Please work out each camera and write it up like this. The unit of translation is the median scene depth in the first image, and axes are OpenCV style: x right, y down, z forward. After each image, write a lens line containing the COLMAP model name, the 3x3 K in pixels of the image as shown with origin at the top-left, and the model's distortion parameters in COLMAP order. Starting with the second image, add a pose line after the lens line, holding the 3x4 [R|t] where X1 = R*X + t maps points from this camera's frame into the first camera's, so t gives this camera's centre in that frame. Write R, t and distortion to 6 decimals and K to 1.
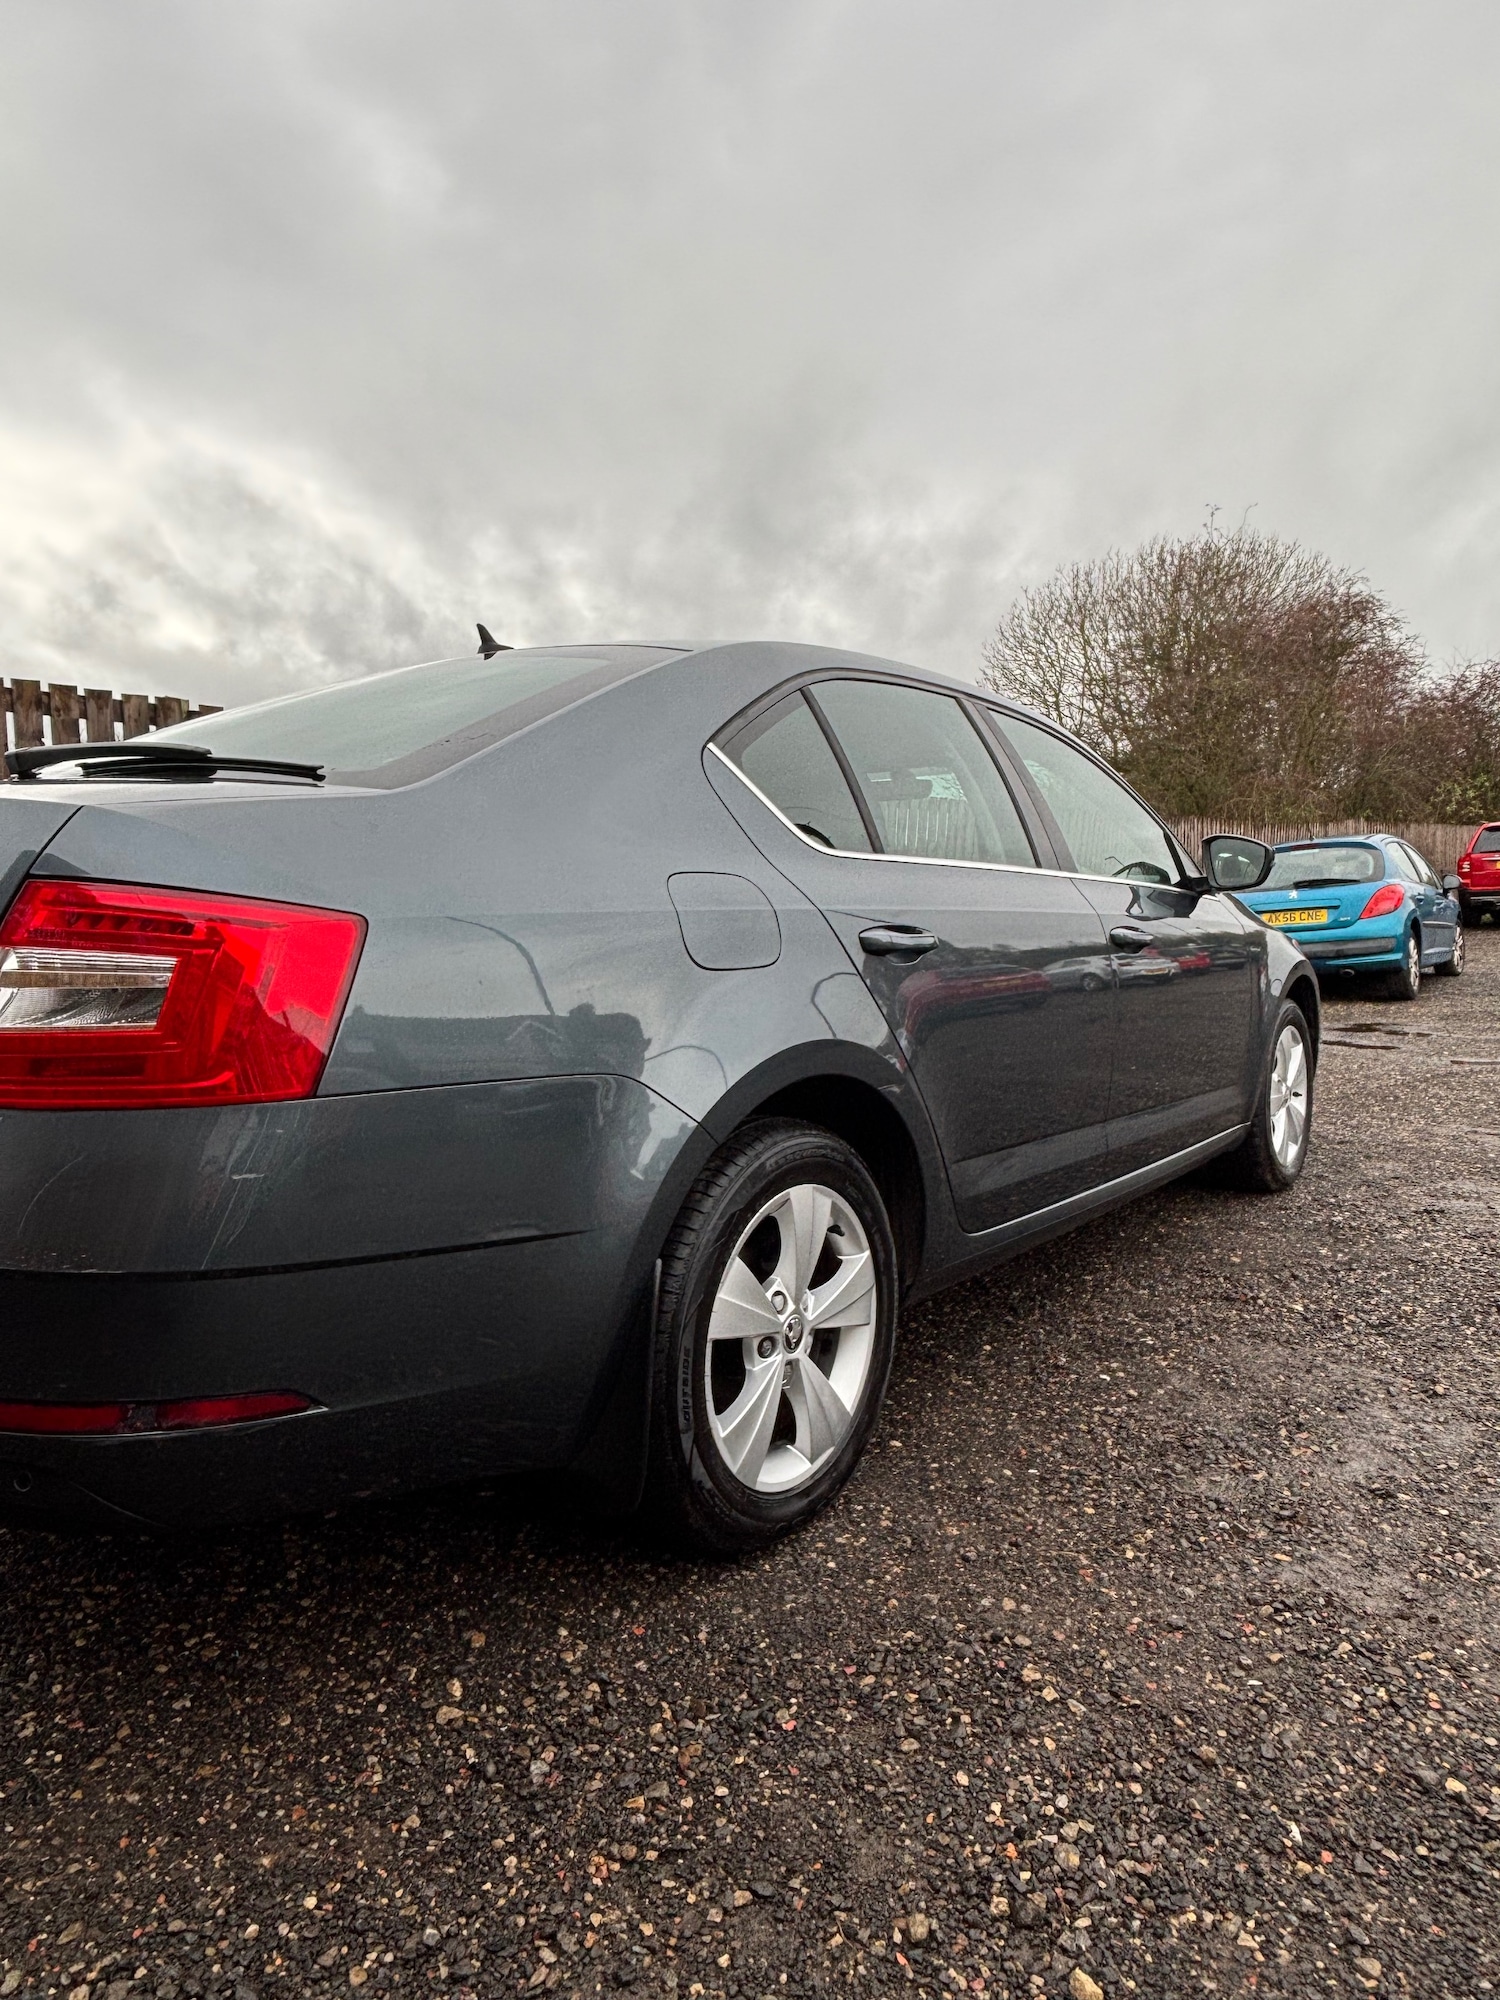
lens RADIAL K [[1288.1, 0, 750.0], [0, 1288.1, 1000.0], [0, 0, 1]] dist [-0.005772, -0.002428]
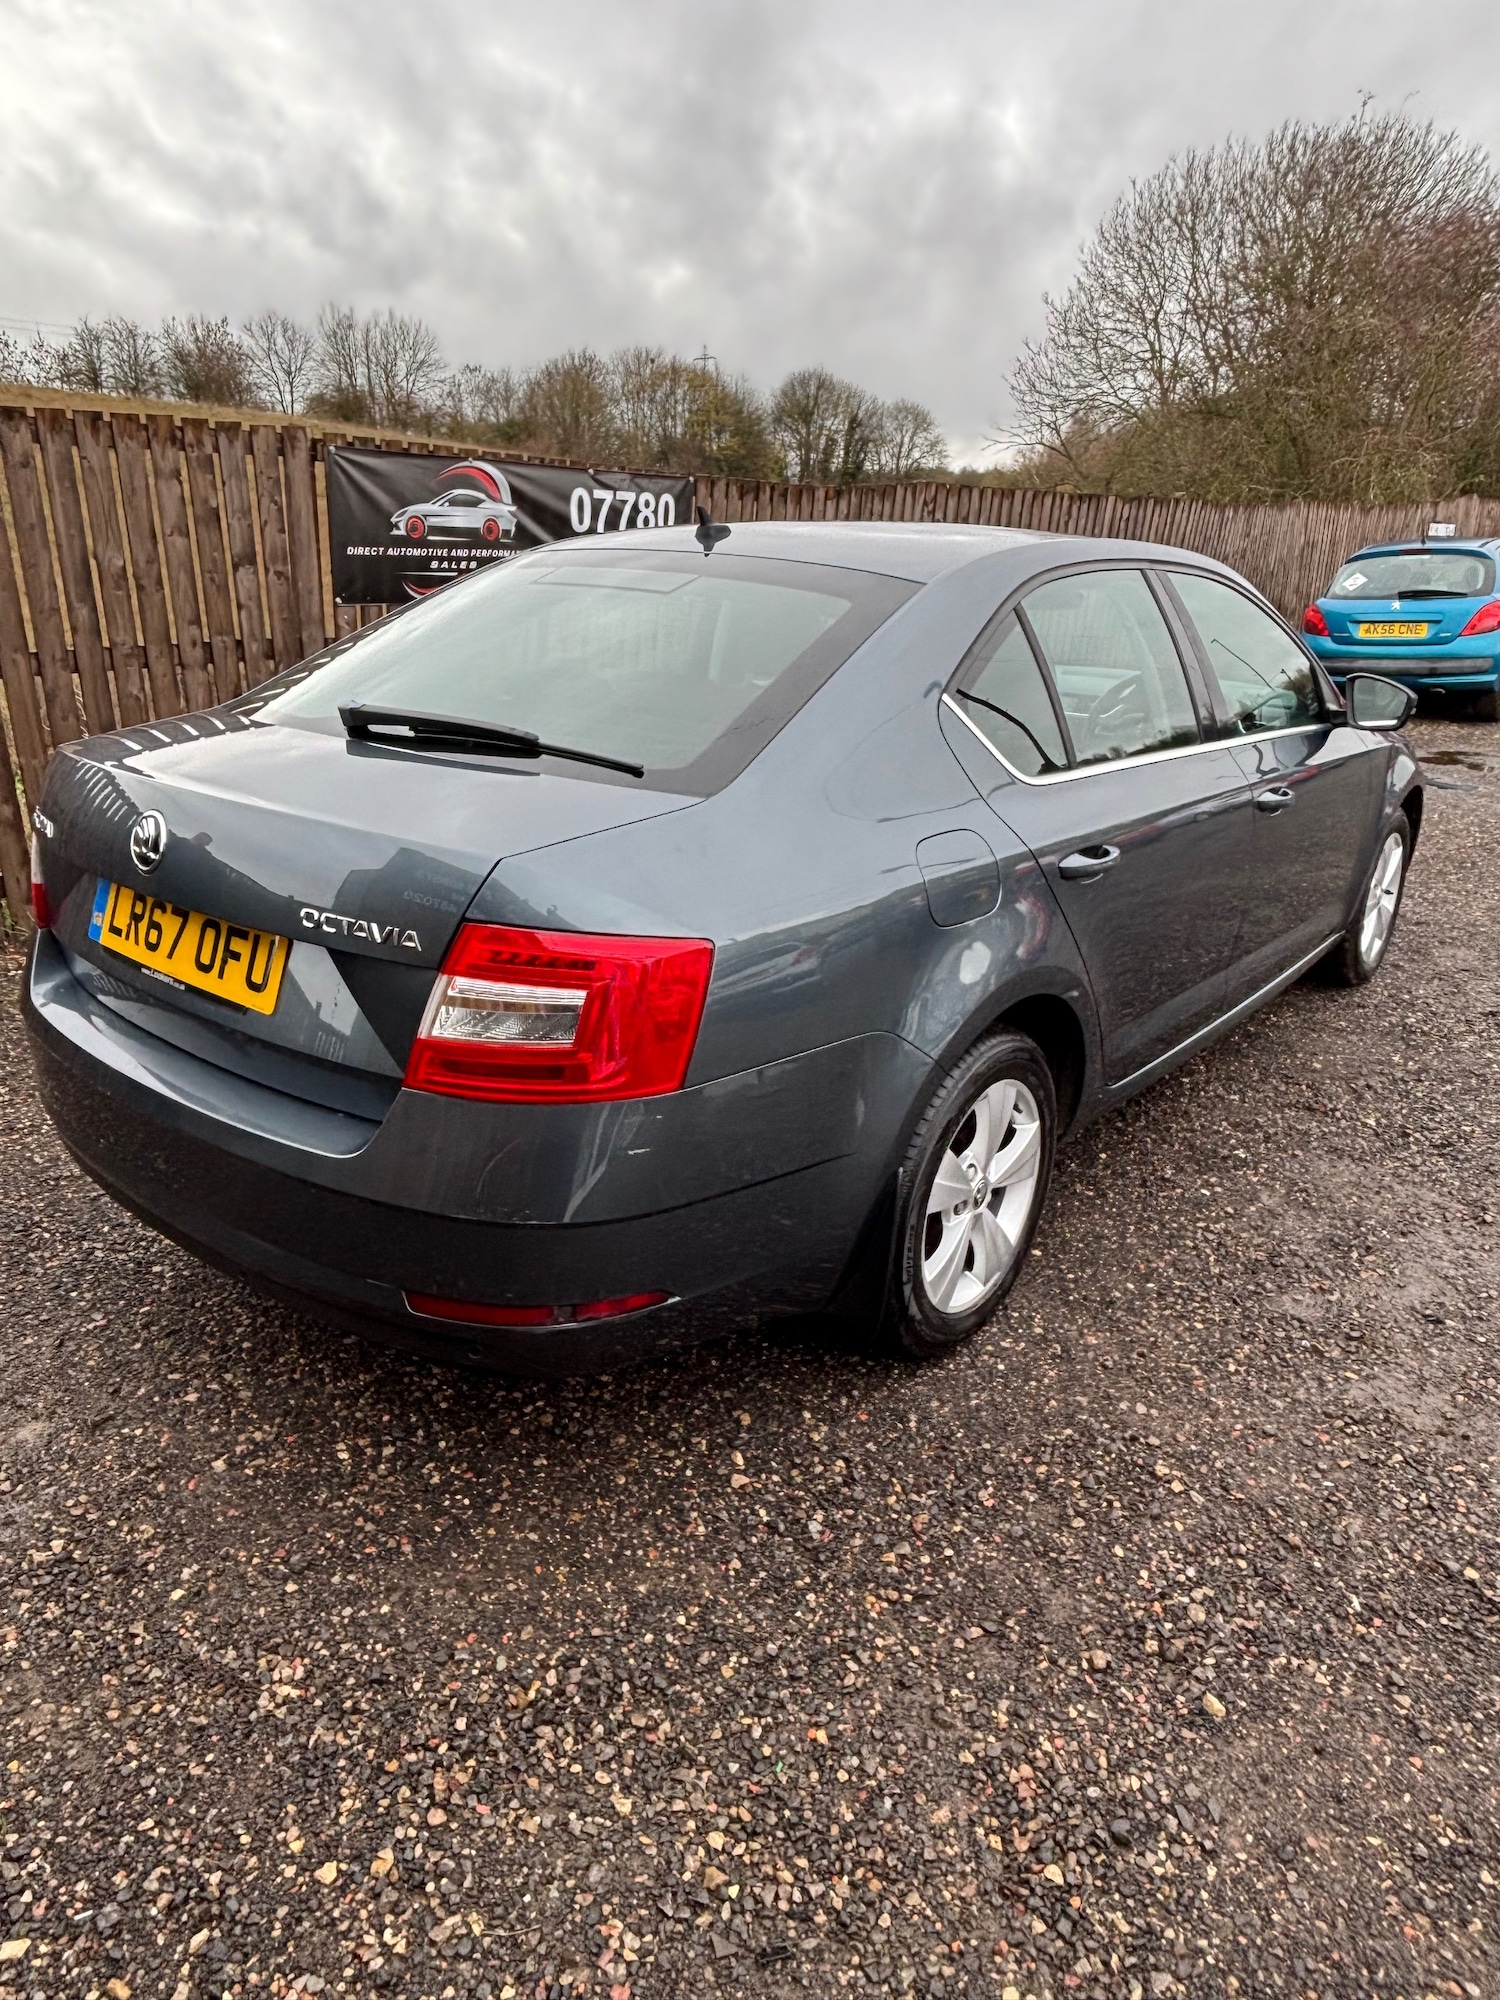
lens RADIAL K [[1265.2, 0, 765.0], [0, 1265.2, 1009.2], [0, 0, 1]] dist [0.052095, -0.083431]
pose [[0.998993, 0.041703, -0.016525, -0.205305], [-0.035592, 0.961107, 0.273874, -0.305748], [0.027304, -0.273010, 0.961624, -0.174847]]
